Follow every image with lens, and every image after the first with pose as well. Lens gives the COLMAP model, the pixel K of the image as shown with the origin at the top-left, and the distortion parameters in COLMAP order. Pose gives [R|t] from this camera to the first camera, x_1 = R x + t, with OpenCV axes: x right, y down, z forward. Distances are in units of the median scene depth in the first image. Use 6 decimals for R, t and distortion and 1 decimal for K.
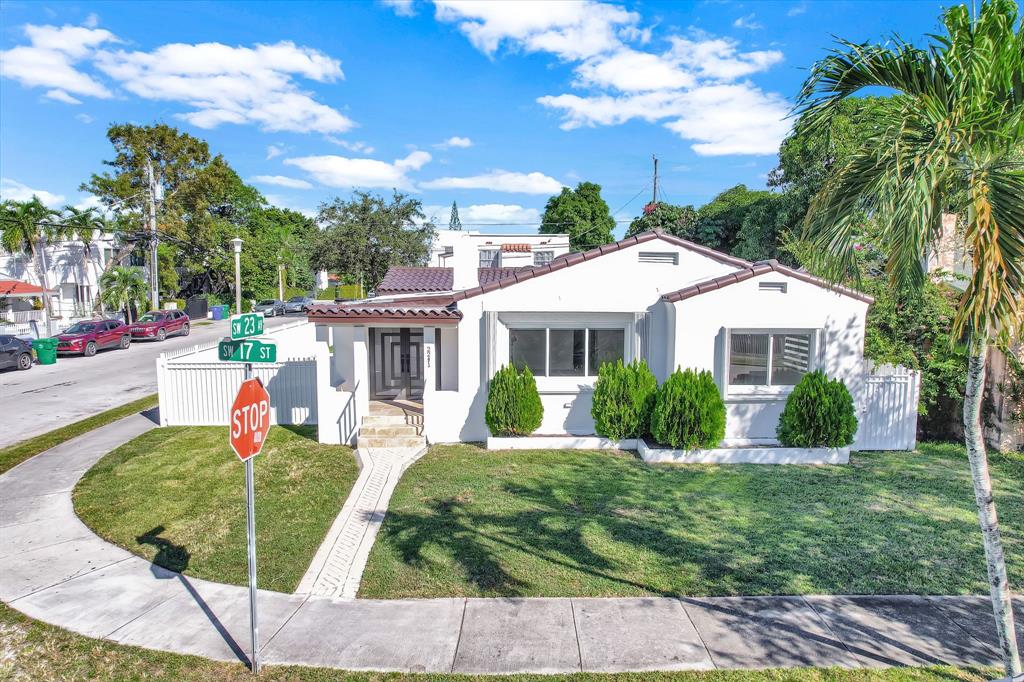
lens RADIAL K [[415.1, 0, 512.0], [0, 415.1, 341.0], [0, 0, 1]] dist [-0.010210, 0.000086]
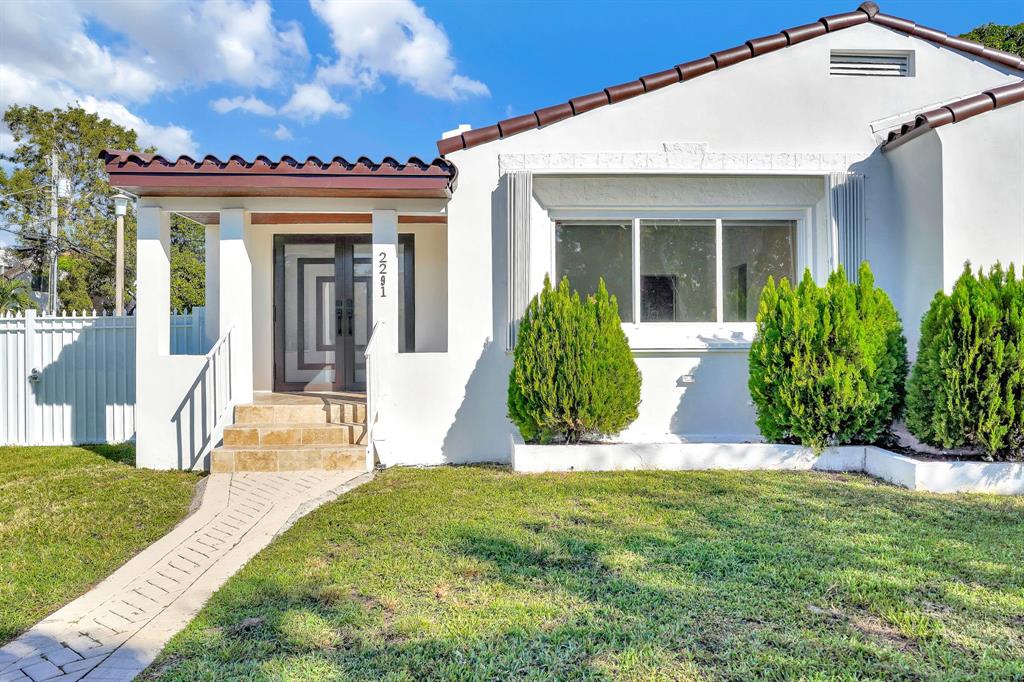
lens RADIAL K [[563.0, 0, 524.2], [0, 563.0, 323.1], [0, 0, 1]] dist [-0.002046, -0.000393]
pose [[0.999875, -0.012852, -0.009224, -0.040514], [0.011886, 0.995105, -0.098109, 0.158445], [0.010440, 0.097987, 0.995133, 0.394898]]
